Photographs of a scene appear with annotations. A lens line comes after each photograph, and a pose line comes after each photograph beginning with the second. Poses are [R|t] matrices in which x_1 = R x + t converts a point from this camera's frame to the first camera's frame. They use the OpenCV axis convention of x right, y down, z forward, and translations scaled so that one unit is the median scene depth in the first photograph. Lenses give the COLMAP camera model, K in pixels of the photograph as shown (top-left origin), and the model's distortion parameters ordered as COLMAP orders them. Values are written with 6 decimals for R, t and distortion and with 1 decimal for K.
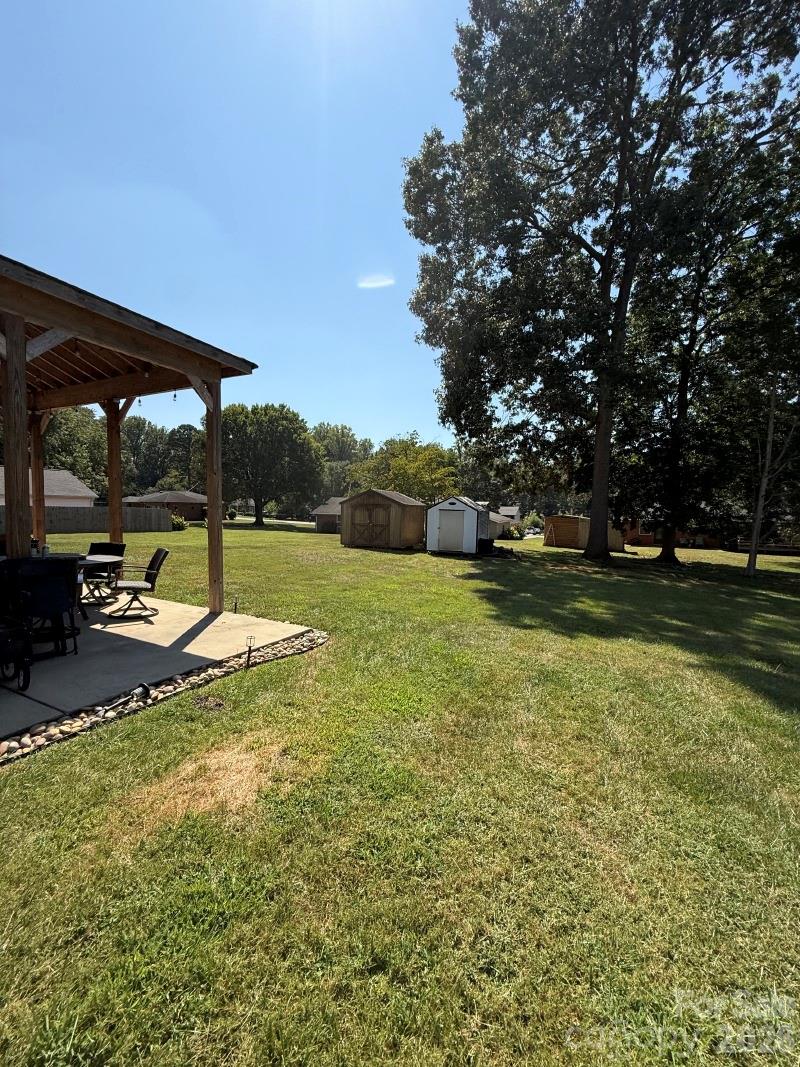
lens RADIAL K [[426.8, 0, 407.0], [0, 426.8, 528.4], [0, 0, 1]] dist [-0.000335, -0.000493]
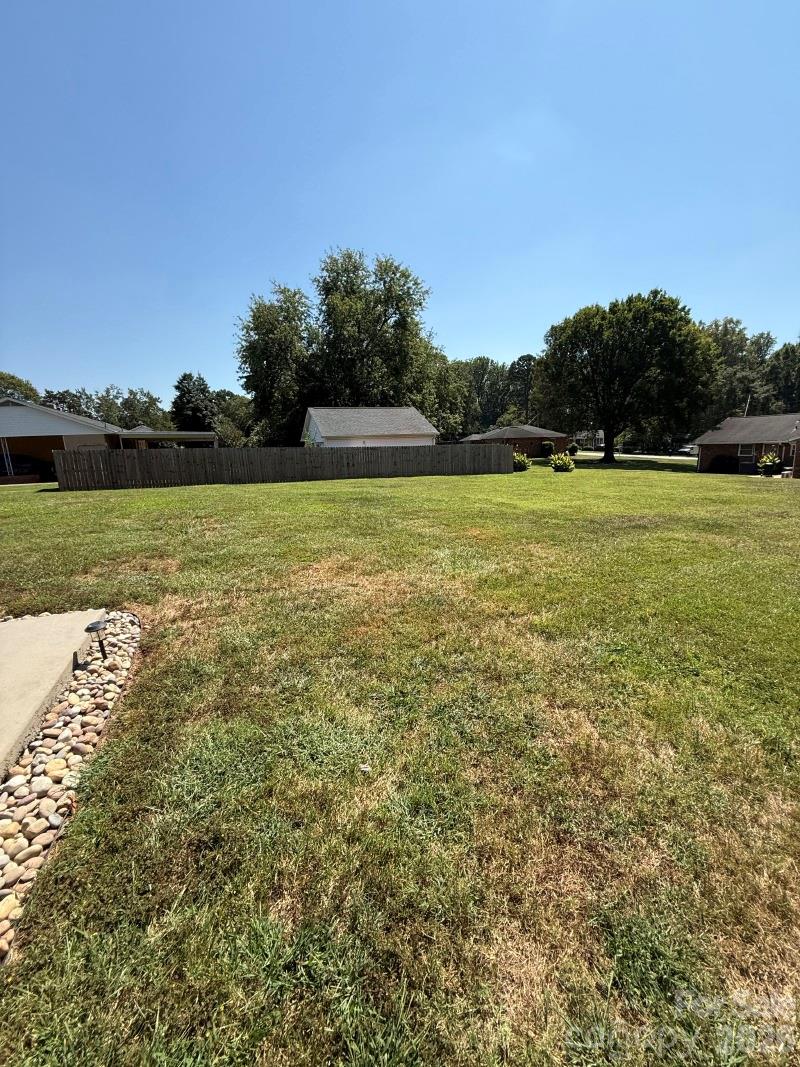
lens RADIAL K [[426.8, 0, 406.7], [0, 426.8, 534.6], [0, 0, 1]] dist [-0.000335, -0.000493]
pose [[0.742794, 0.098862, -0.662181, -0.083723], [0.010796, 0.987141, 0.159488, -0.004316], [0.669433, -0.125615, 0.732175, 0.141554]]
